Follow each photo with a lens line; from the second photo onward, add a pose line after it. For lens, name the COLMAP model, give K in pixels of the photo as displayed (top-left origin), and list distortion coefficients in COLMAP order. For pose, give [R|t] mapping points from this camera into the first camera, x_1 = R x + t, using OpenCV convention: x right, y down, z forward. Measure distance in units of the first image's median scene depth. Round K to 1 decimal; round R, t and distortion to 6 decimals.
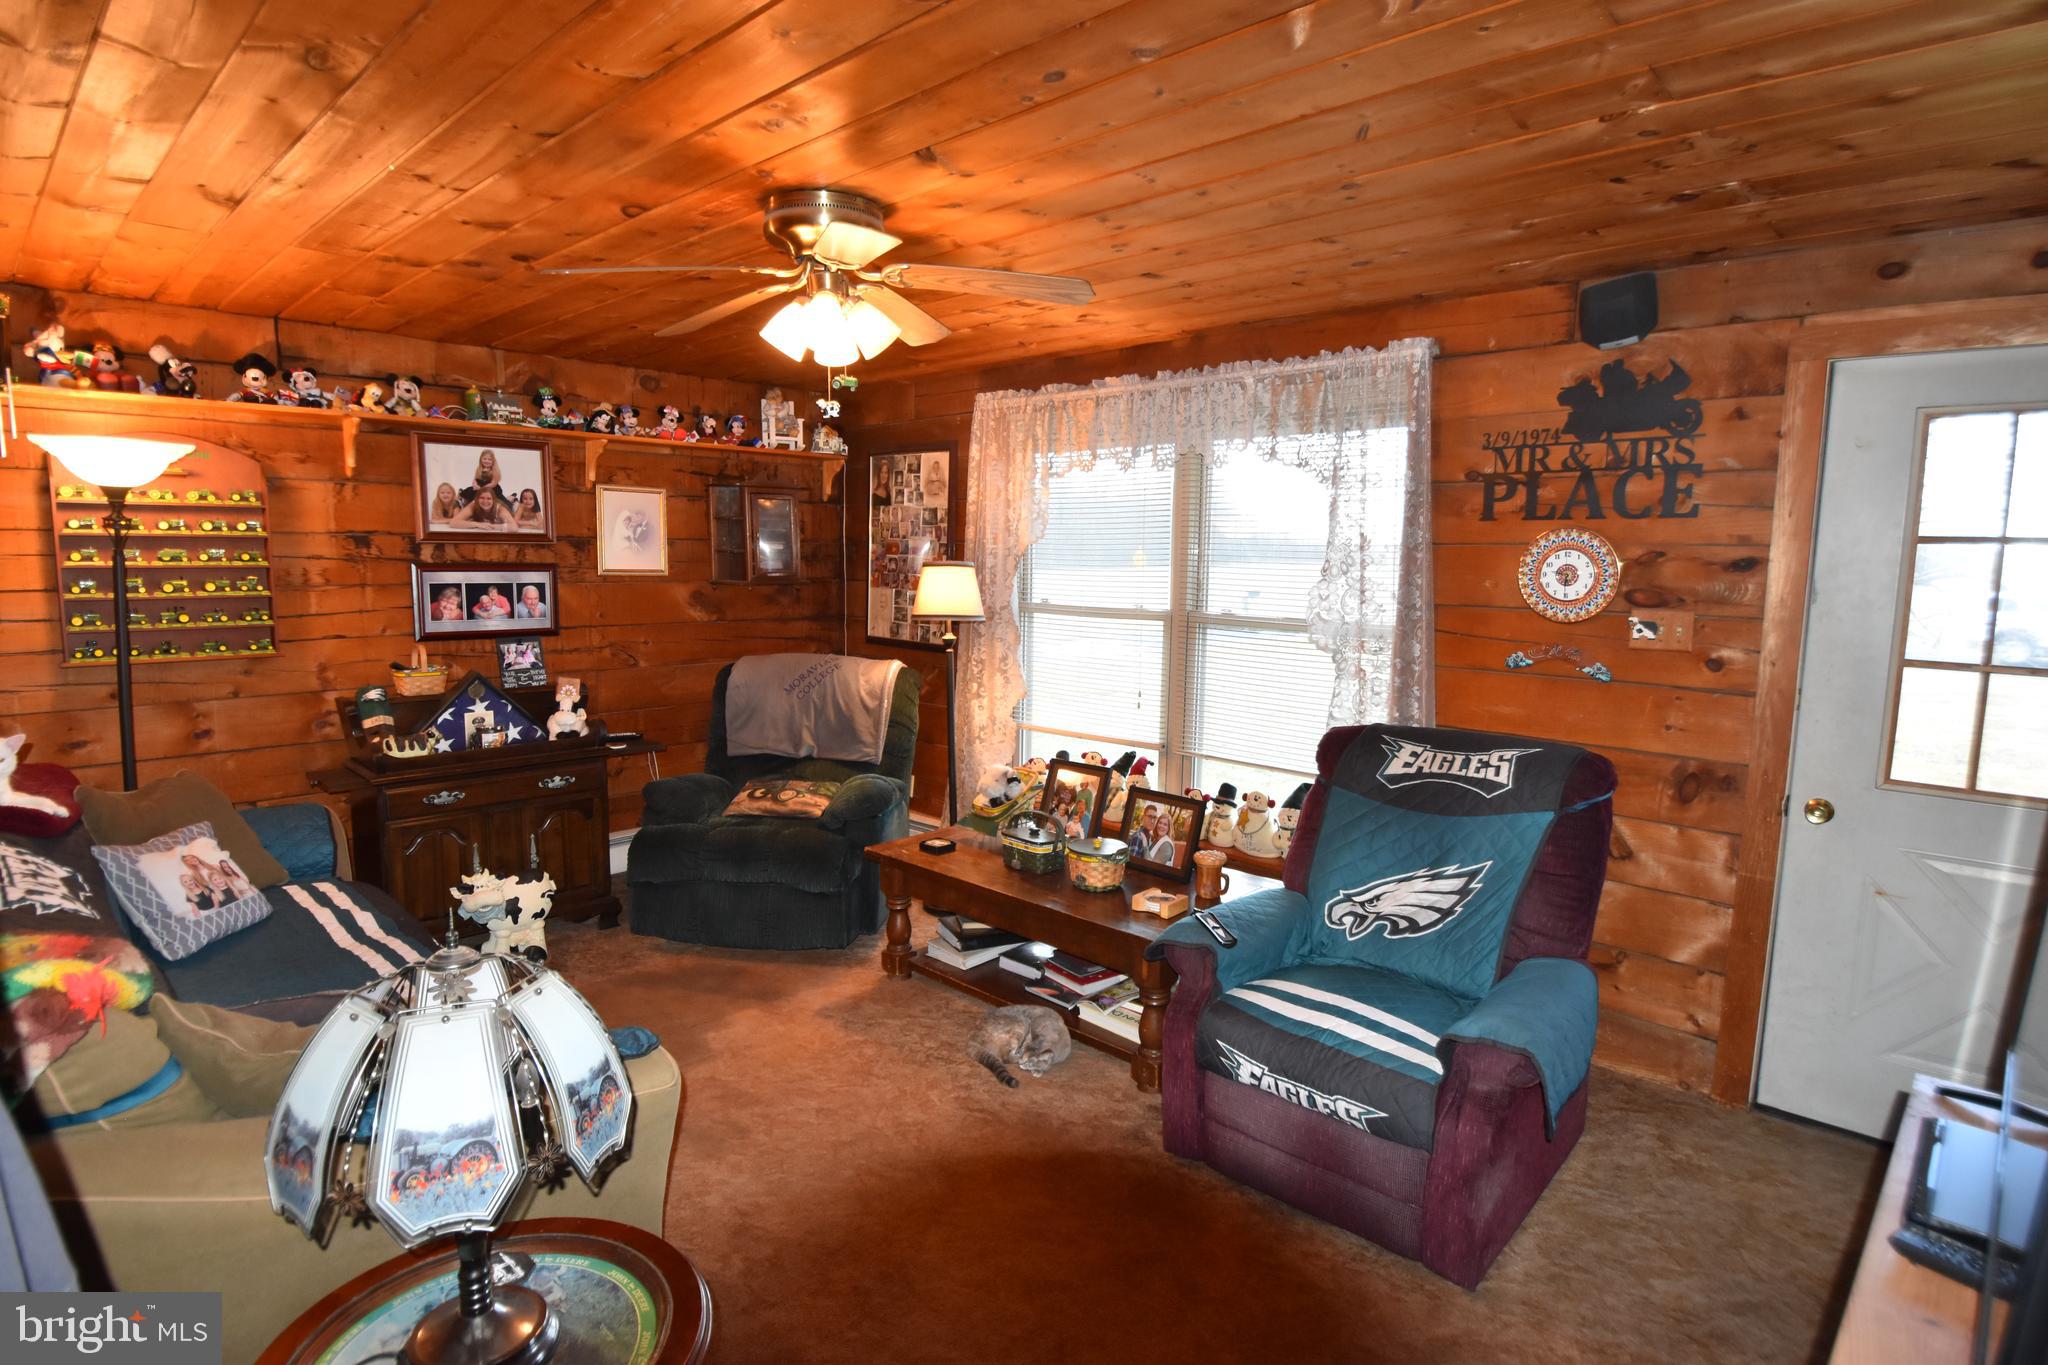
lens RADIAL K [[1070.1, 0, 1024.0], [0, 1070.1, 682.5], [0, 0, 1]] dist [-0.001013, 0.000018]
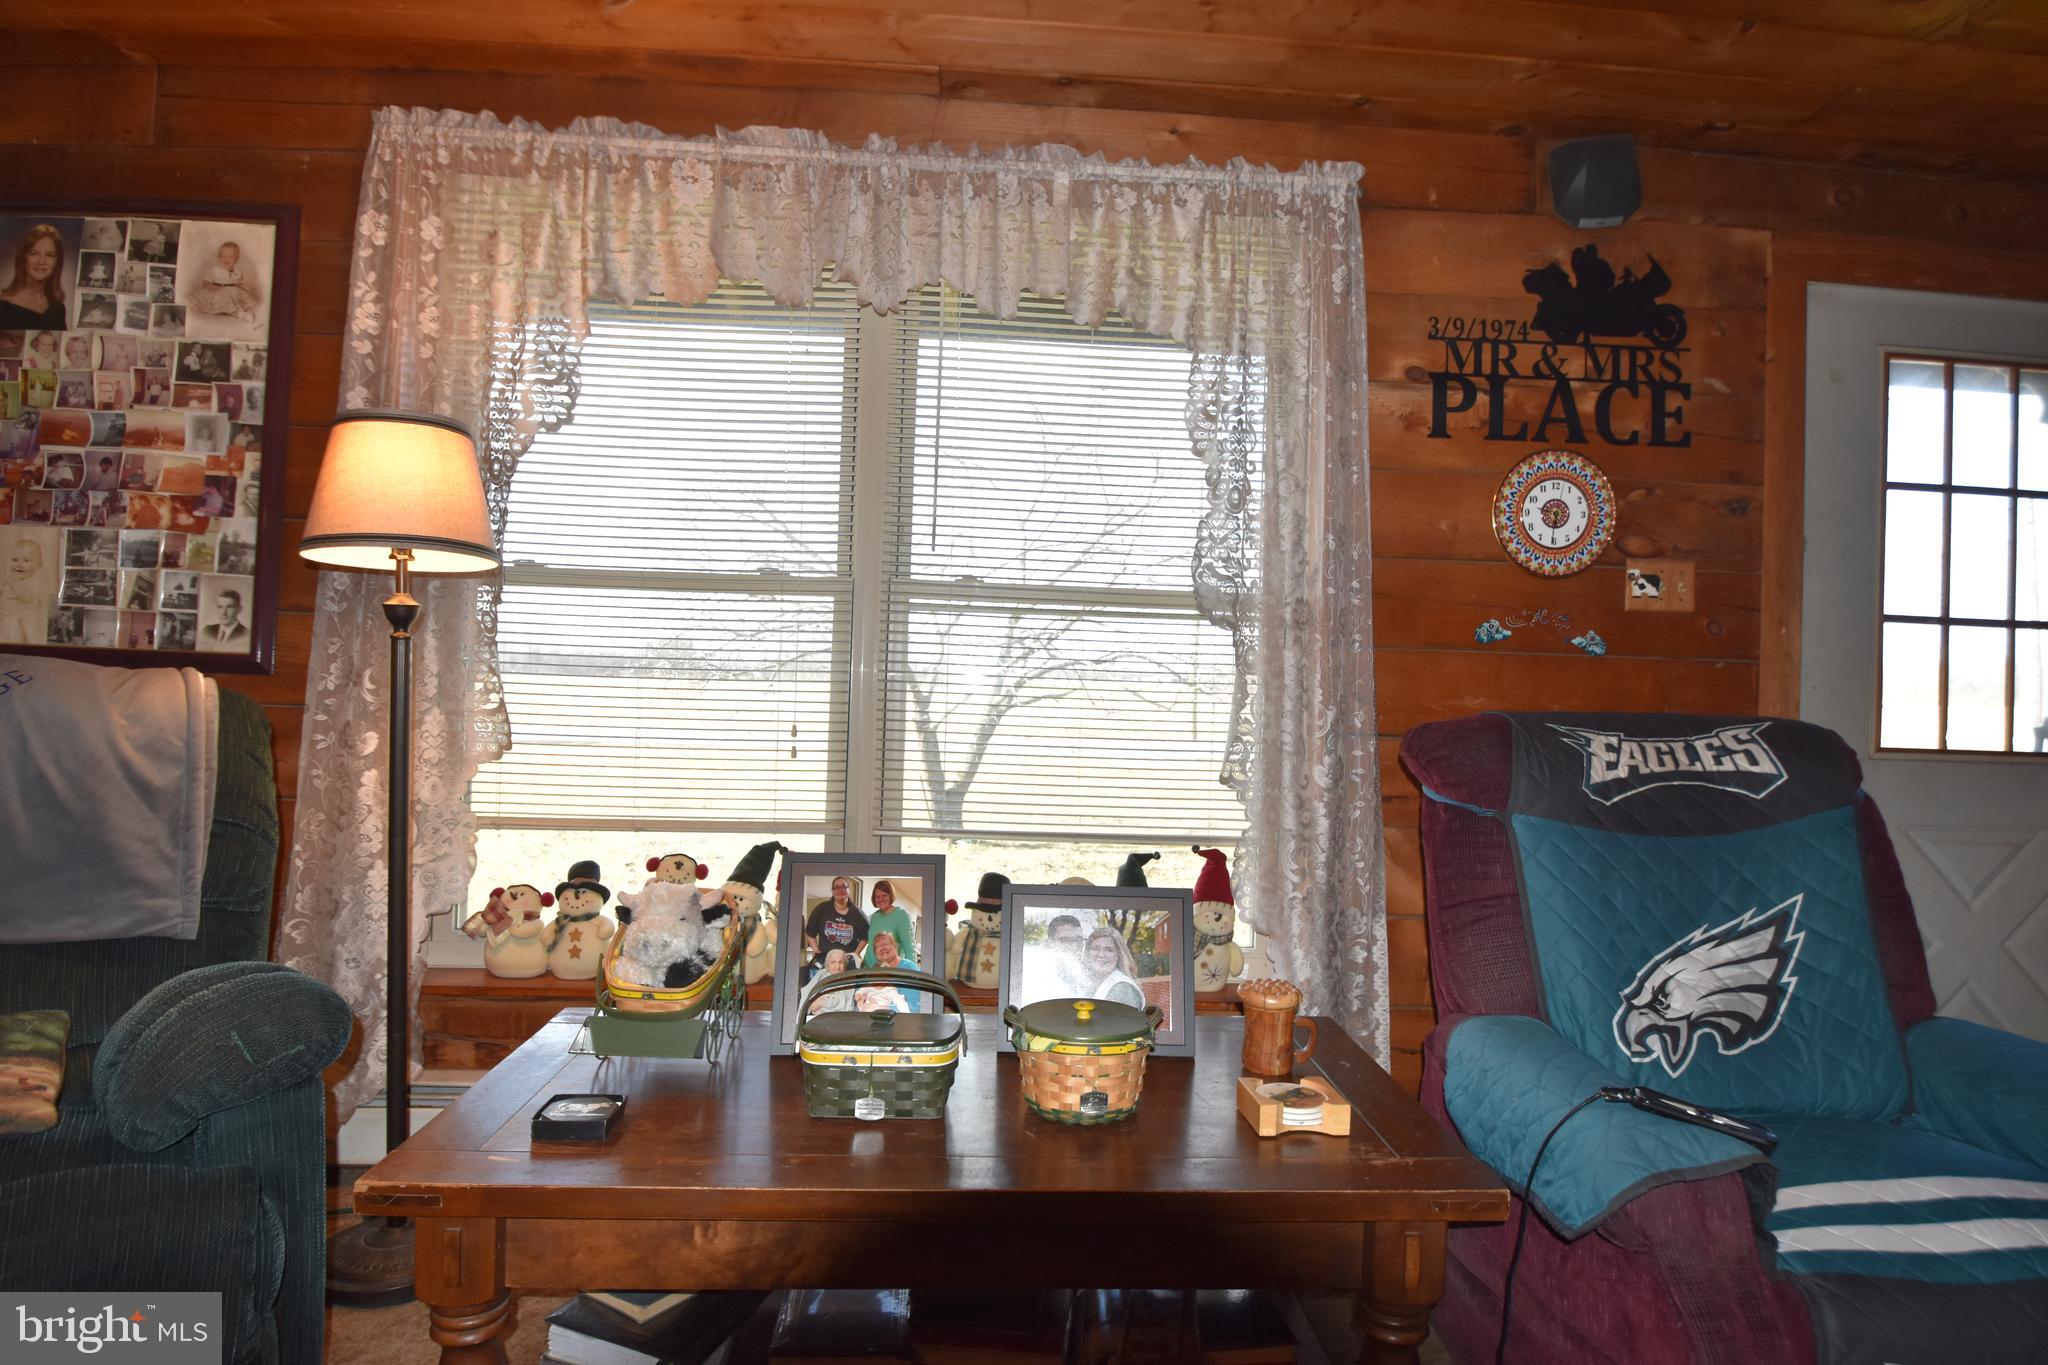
lens RADIAL K [[1145.4, 0, 1024.0], [0, 1145.4, 682.5], [0, 0, 1]] dist [-0.020173, -0.002299]
pose [[0.679295, 0.013542, 0.733740, -0.325715], [0.065374, 0.994738, -0.078883, 0.055259], [-0.730948, 0.101552, 0.674835, 0.748073]]
